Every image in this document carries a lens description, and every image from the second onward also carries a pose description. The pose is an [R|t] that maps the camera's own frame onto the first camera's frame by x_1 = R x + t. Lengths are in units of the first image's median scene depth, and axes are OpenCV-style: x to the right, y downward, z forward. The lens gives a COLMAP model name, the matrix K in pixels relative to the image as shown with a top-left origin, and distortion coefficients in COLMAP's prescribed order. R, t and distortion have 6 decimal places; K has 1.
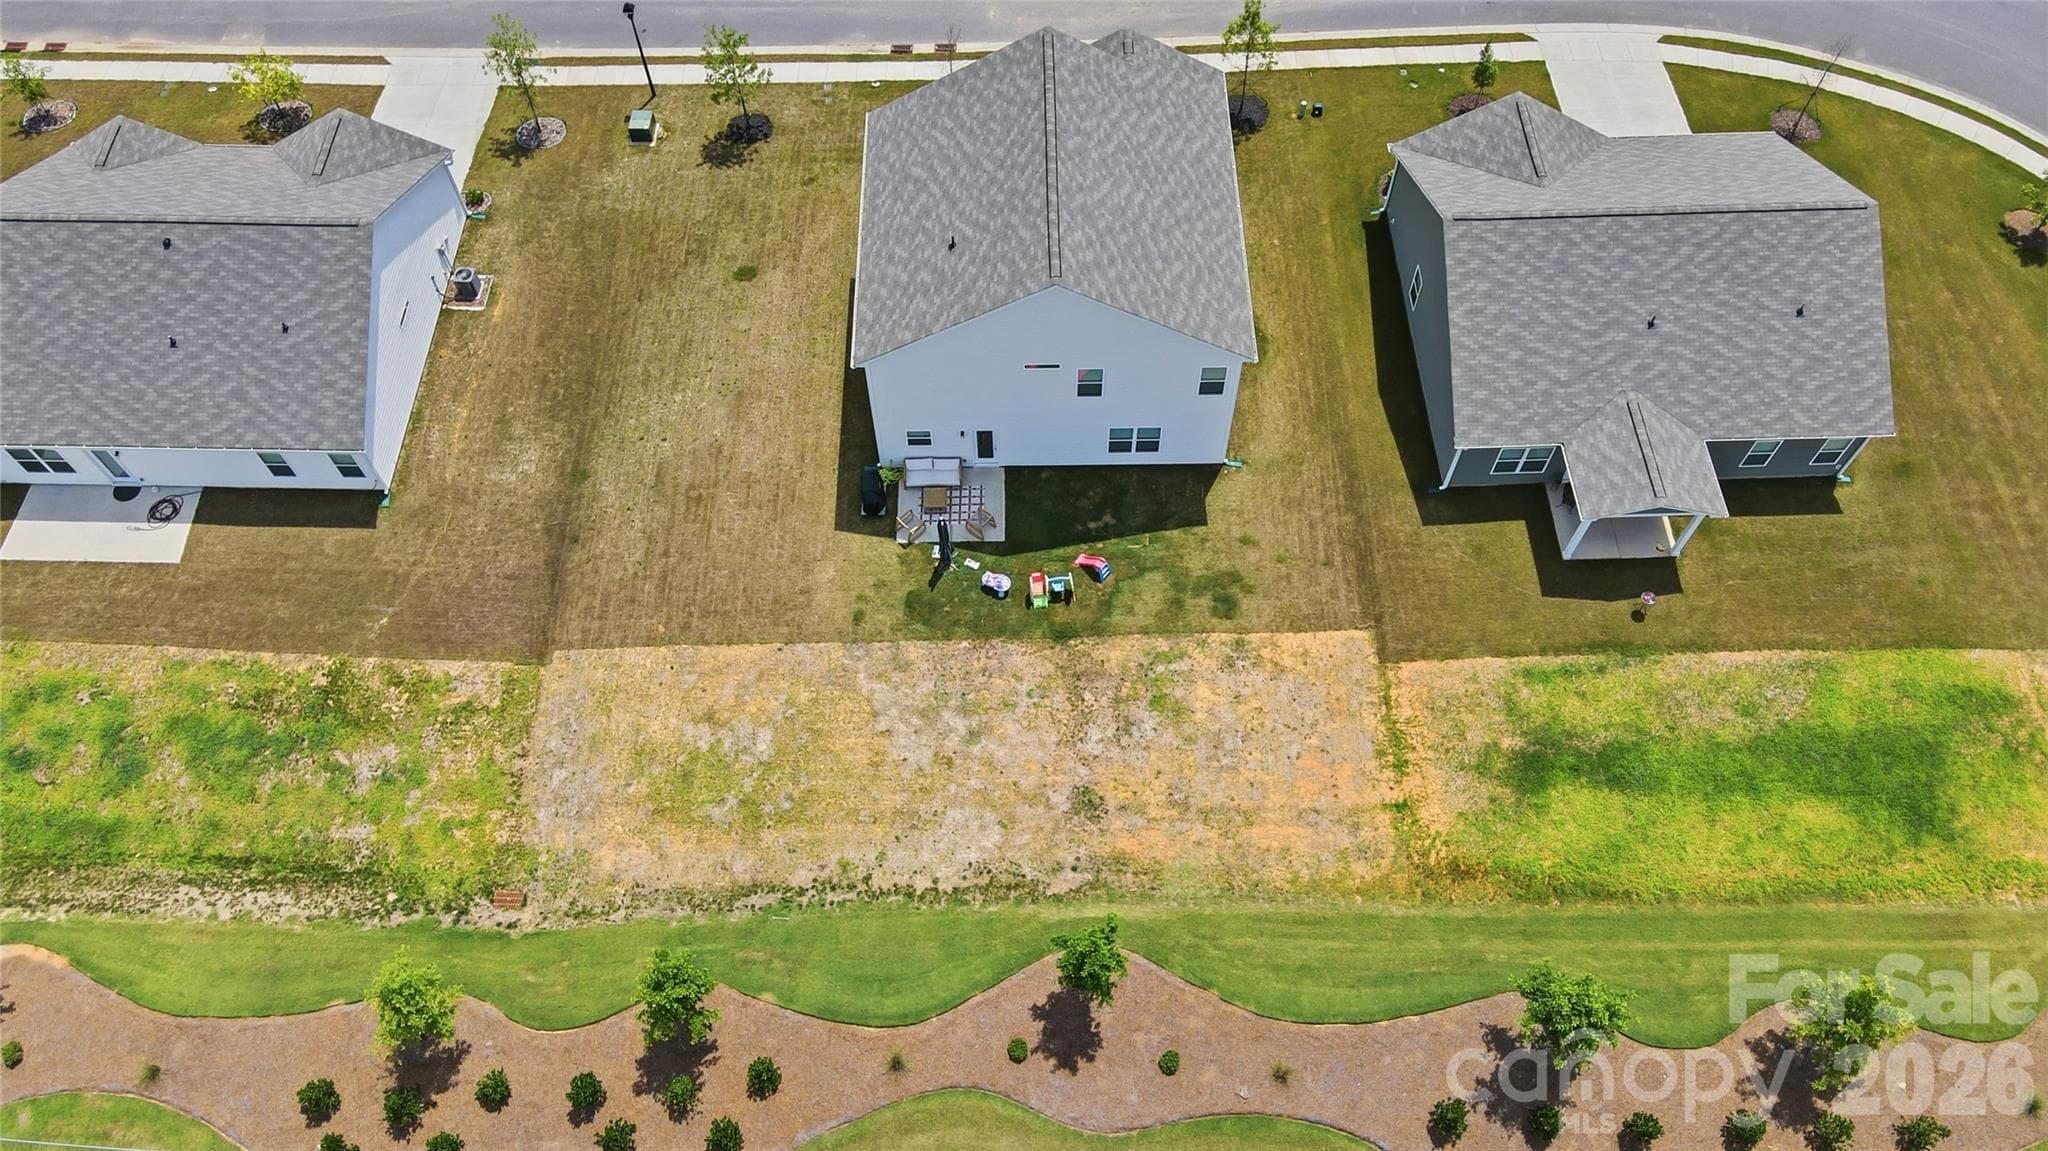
lens RADIAL K [[1530.4, 0, 1024.0], [0, 1530.4, 575.5], [0, 0, 1]] dist [-0.000583, 0.001890]
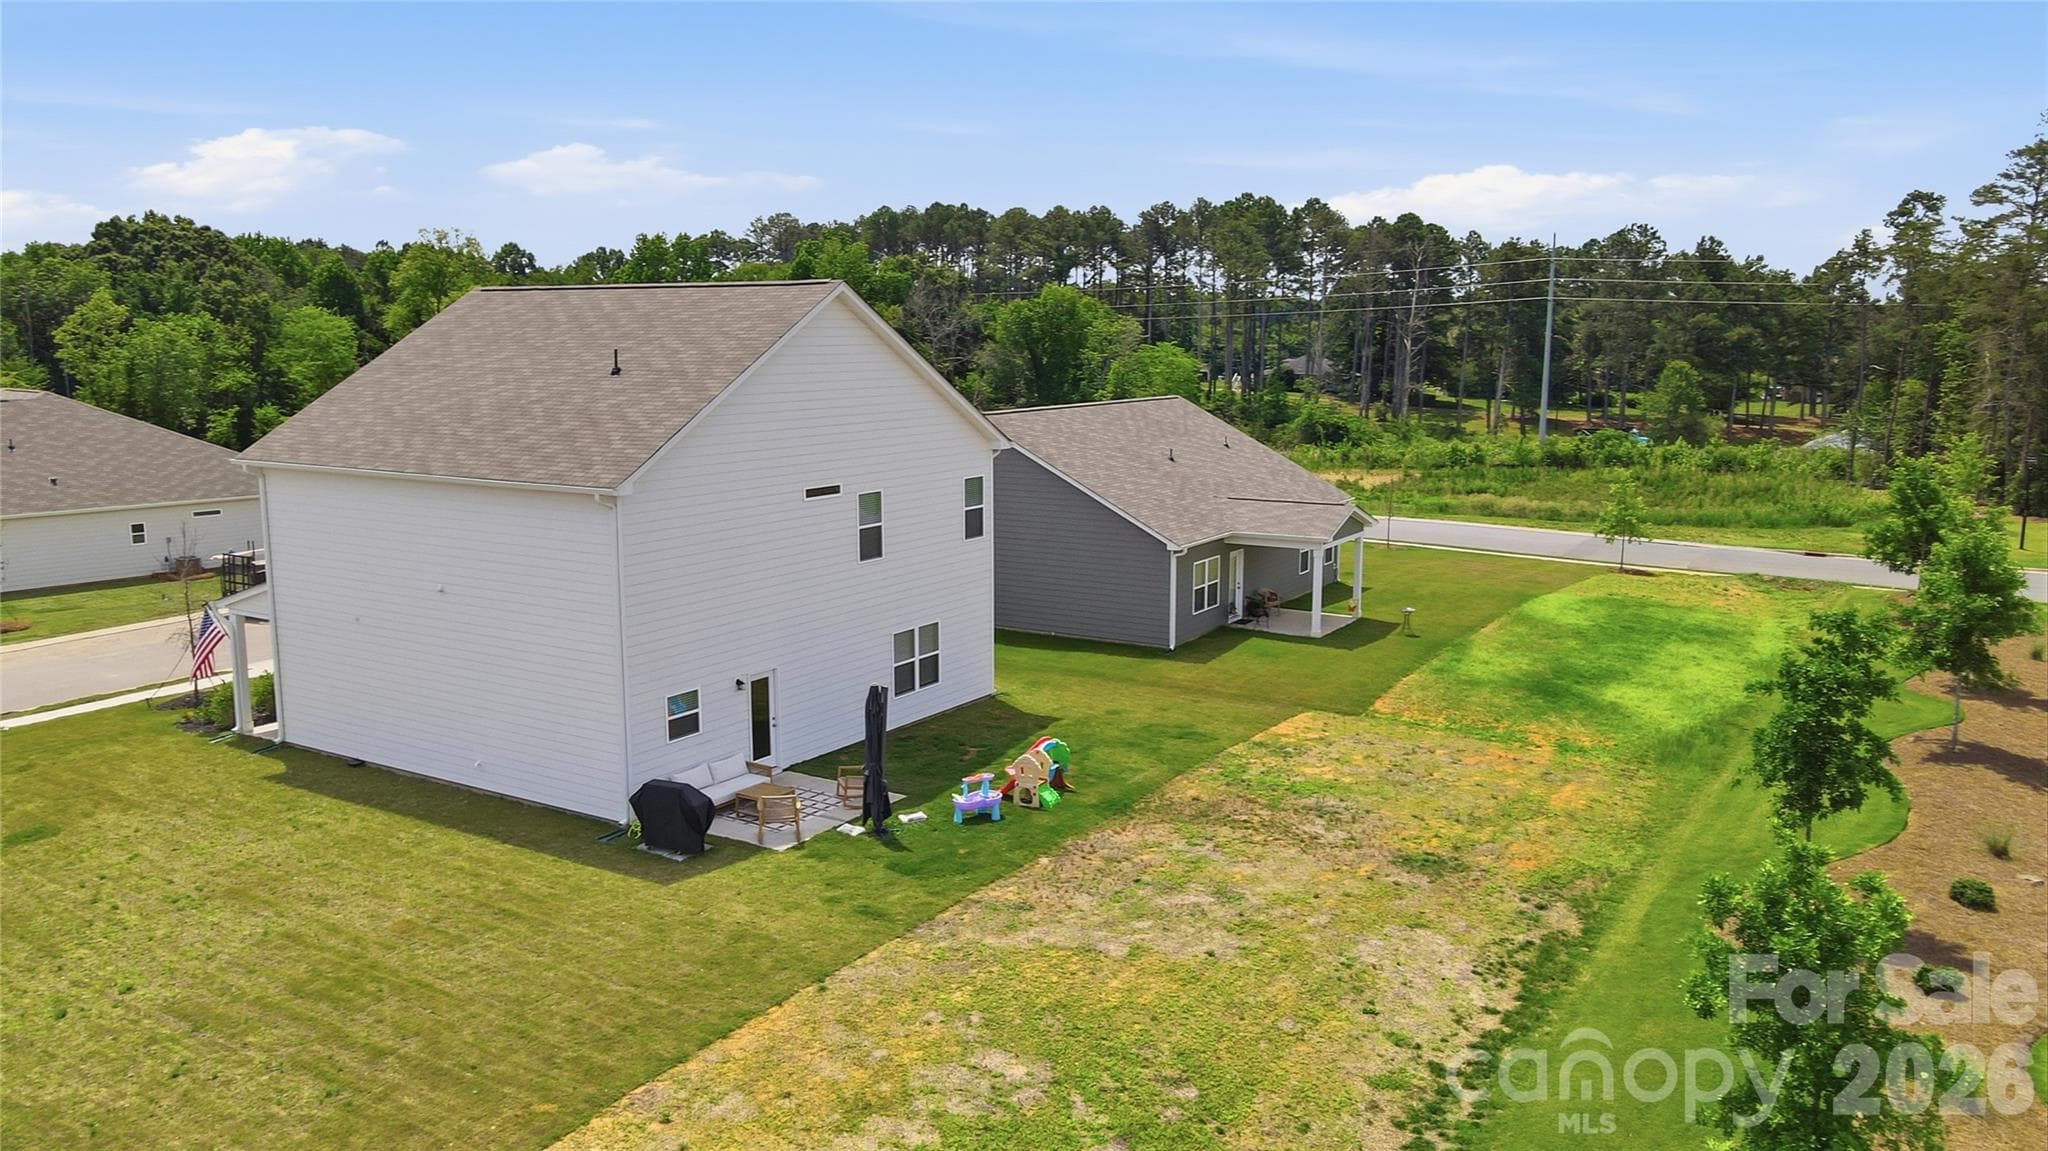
lens RADIAL K [[1530.4, 0, 1024.0], [0, 1530.4, 575.5], [0, 0, 1]] dist [-0.000583, 0.001890]
pose [[0.534361, -0.113477, 0.837604, -0.476310], [0.723201, 0.574332, -0.383567, 0.187233], [-0.437537, 0.810719, 0.388968, 0.726016]]
